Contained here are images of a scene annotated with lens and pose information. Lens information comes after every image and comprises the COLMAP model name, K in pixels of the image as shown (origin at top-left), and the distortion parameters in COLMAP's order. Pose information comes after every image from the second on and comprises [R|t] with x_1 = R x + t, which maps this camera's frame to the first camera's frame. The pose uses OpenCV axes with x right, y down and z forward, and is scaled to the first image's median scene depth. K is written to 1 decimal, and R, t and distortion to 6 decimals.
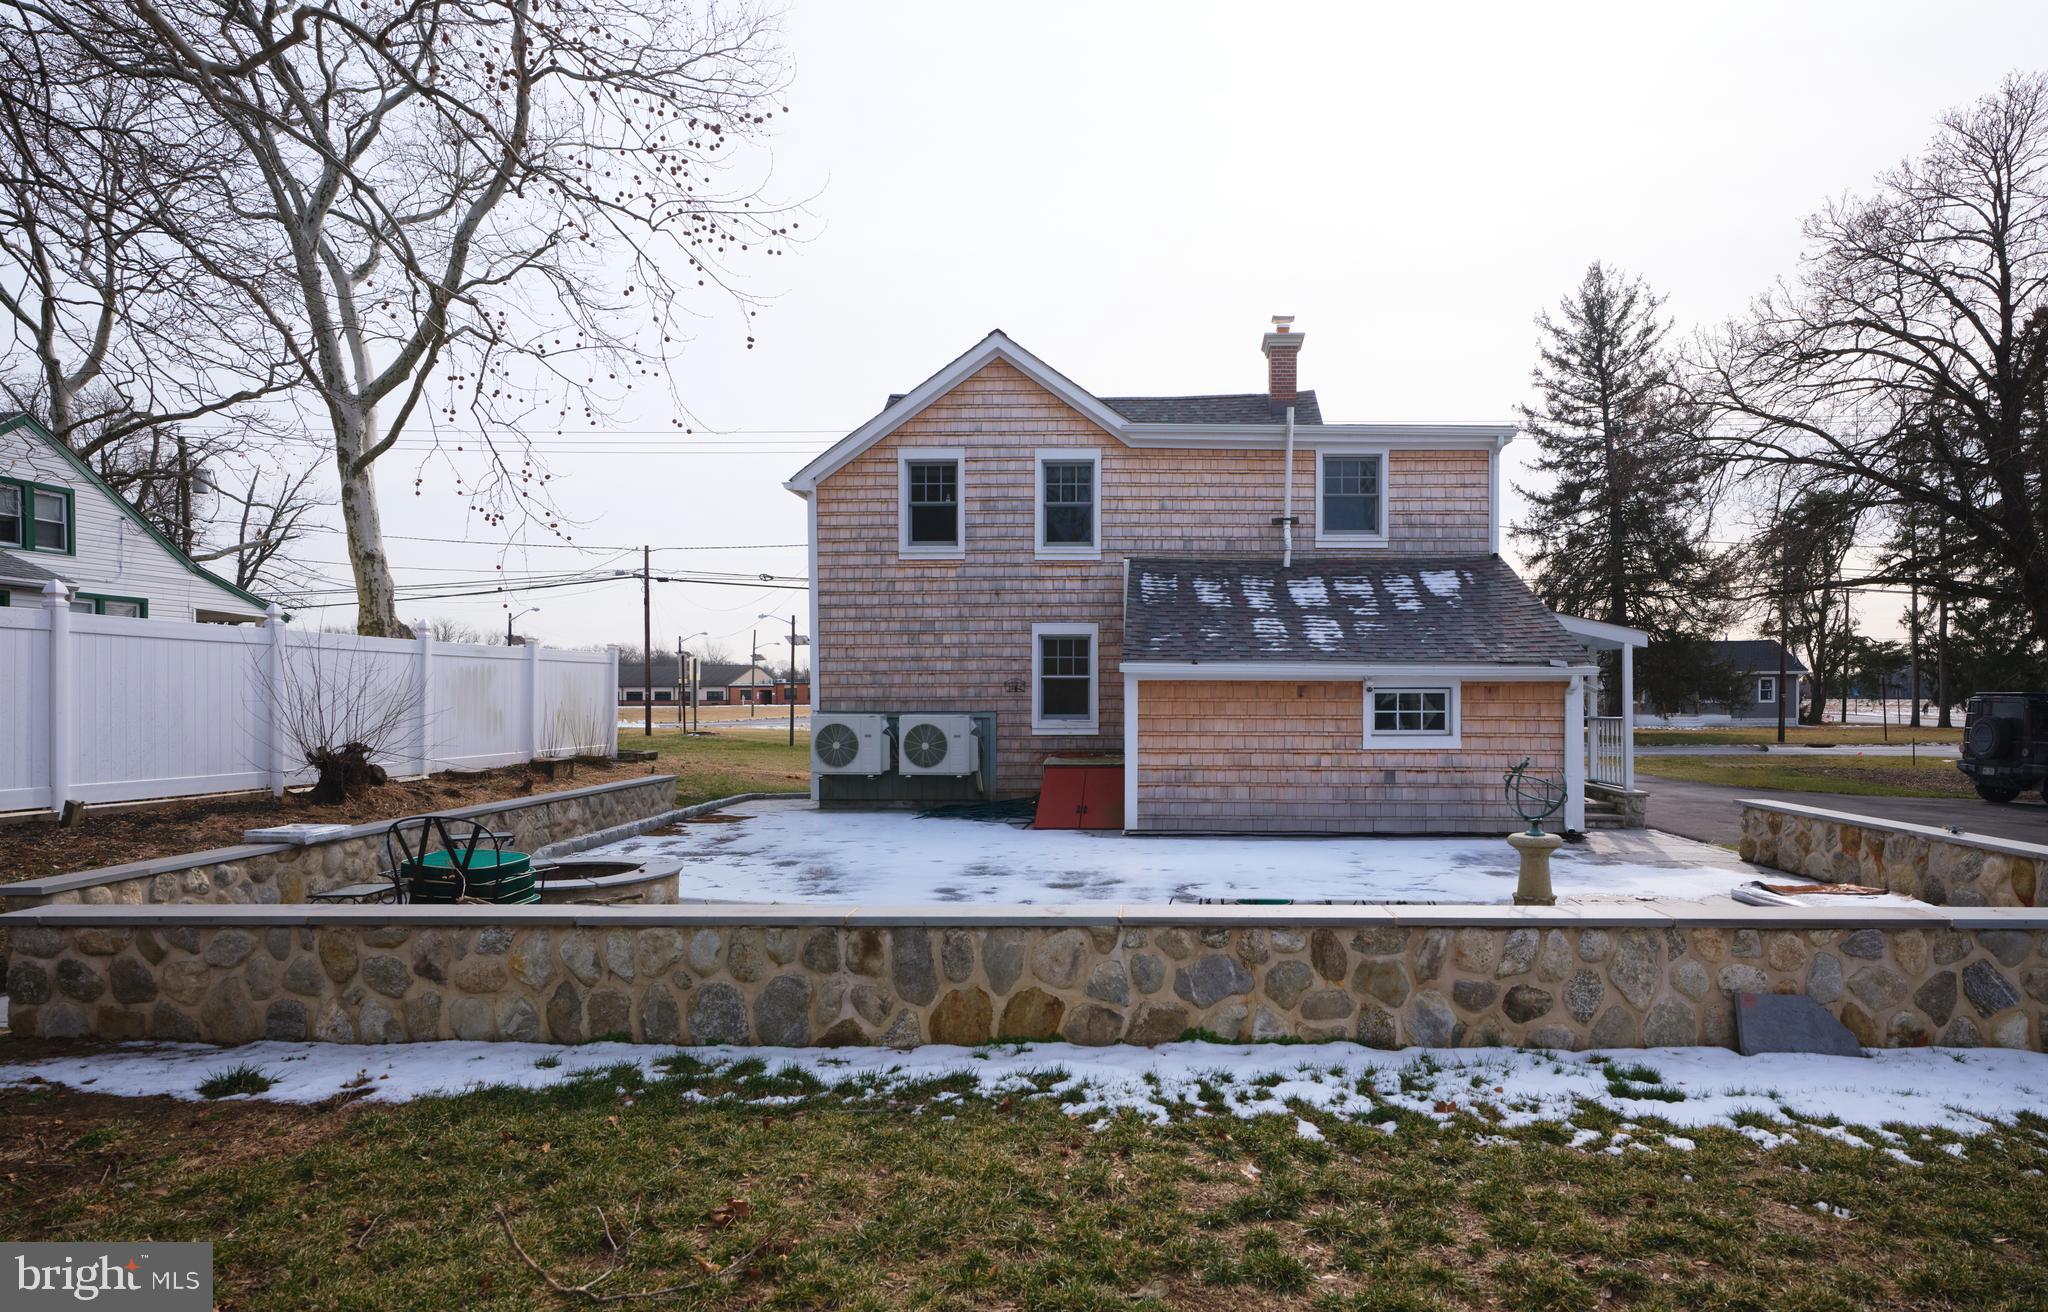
lens RADIAL K [[1145.7, 0, 1026.2], [0, 1145.7, 666.6], [0, 0, 1]] dist [-0.002250, -0.000569]
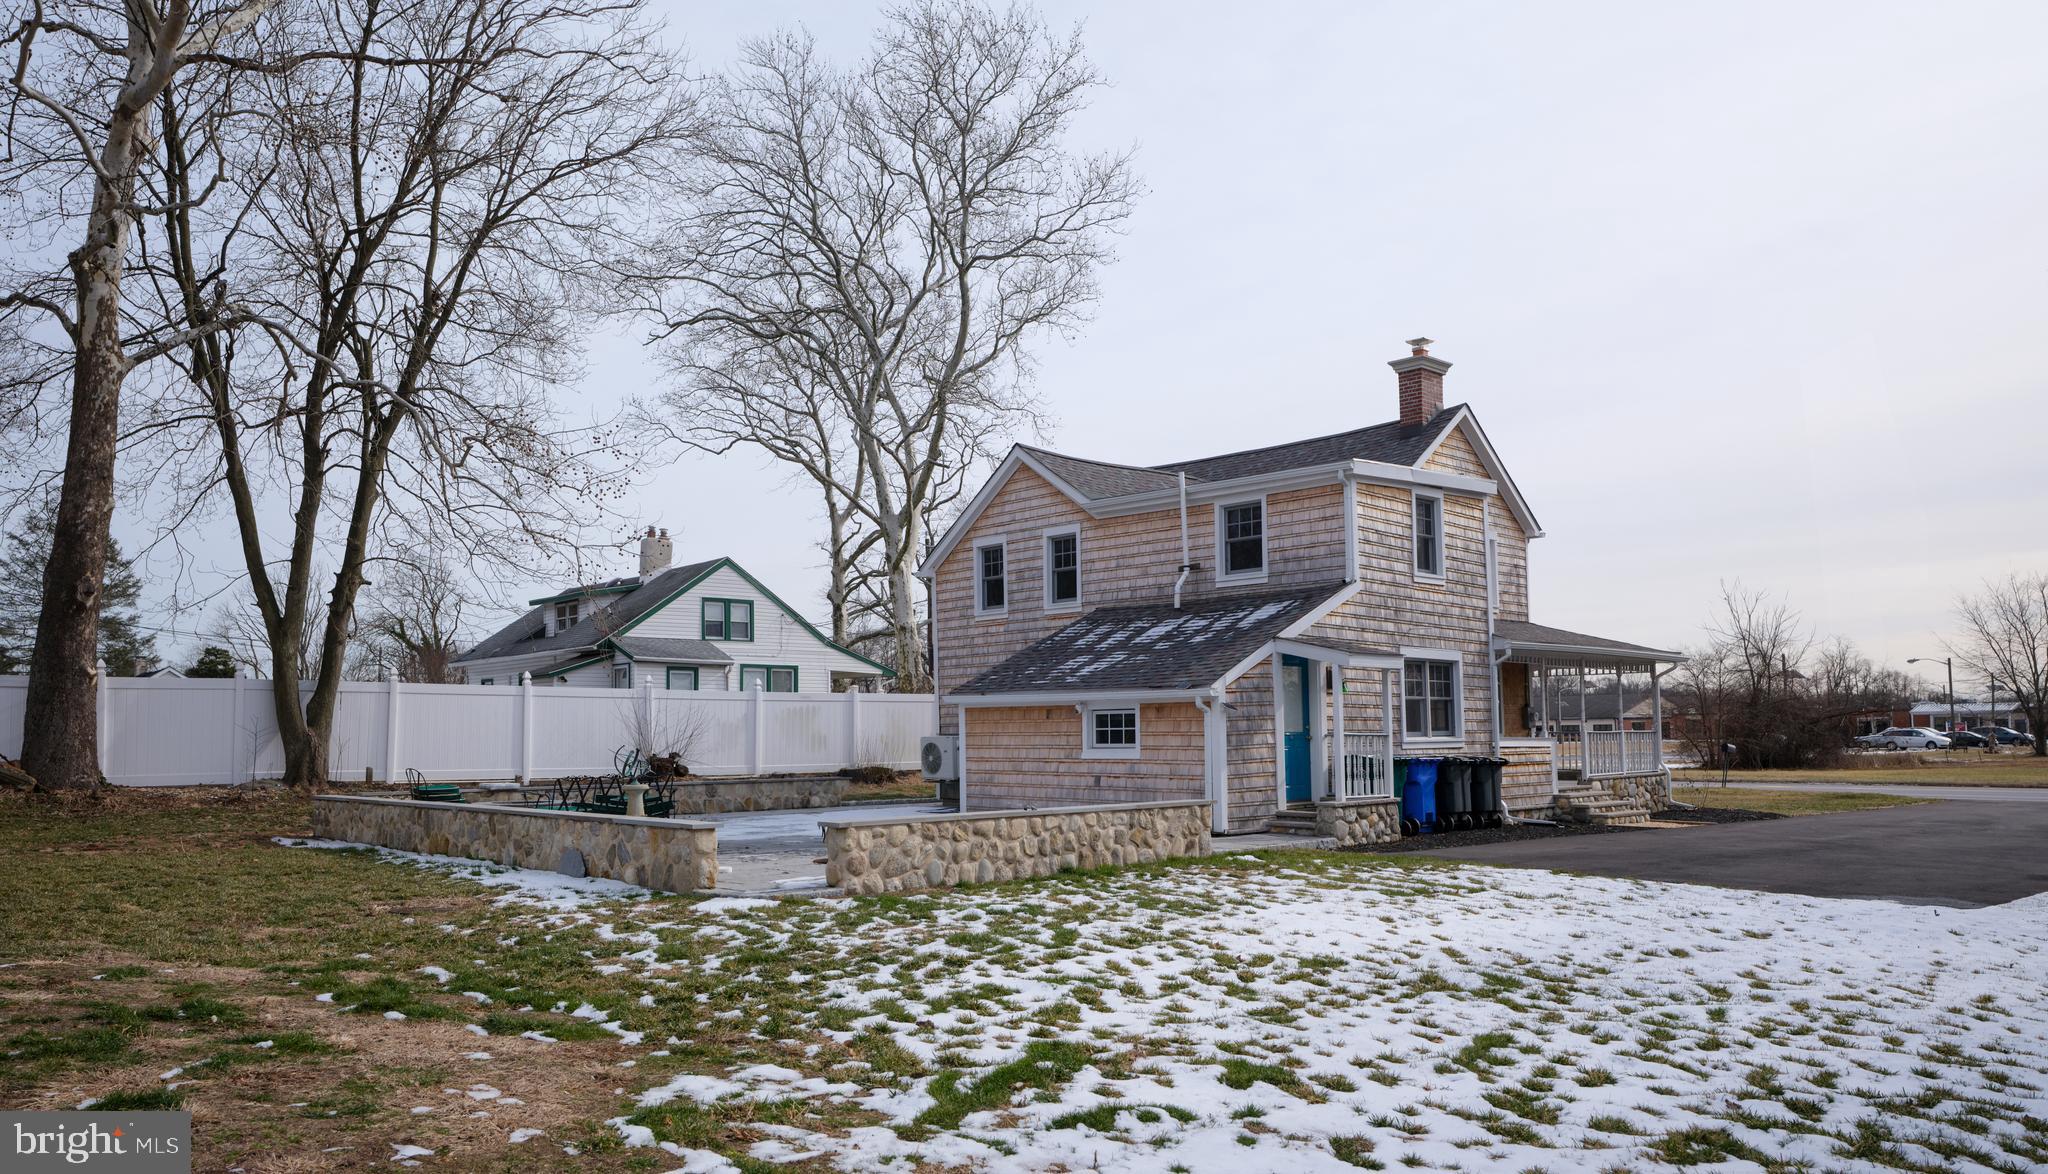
lens RADIAL K [[1333.5, 0, 1019.9], [0, 1333.5, 587.7], [0, 0, 1]] dist [0.001336, 0.000167]
pose [[0.713434, -0.083095, -0.695778, 1.034299], [0.023620, 0.995231, -0.094638, 0.017568], [0.700324, 0.051084, 0.711995, -0.085648]]
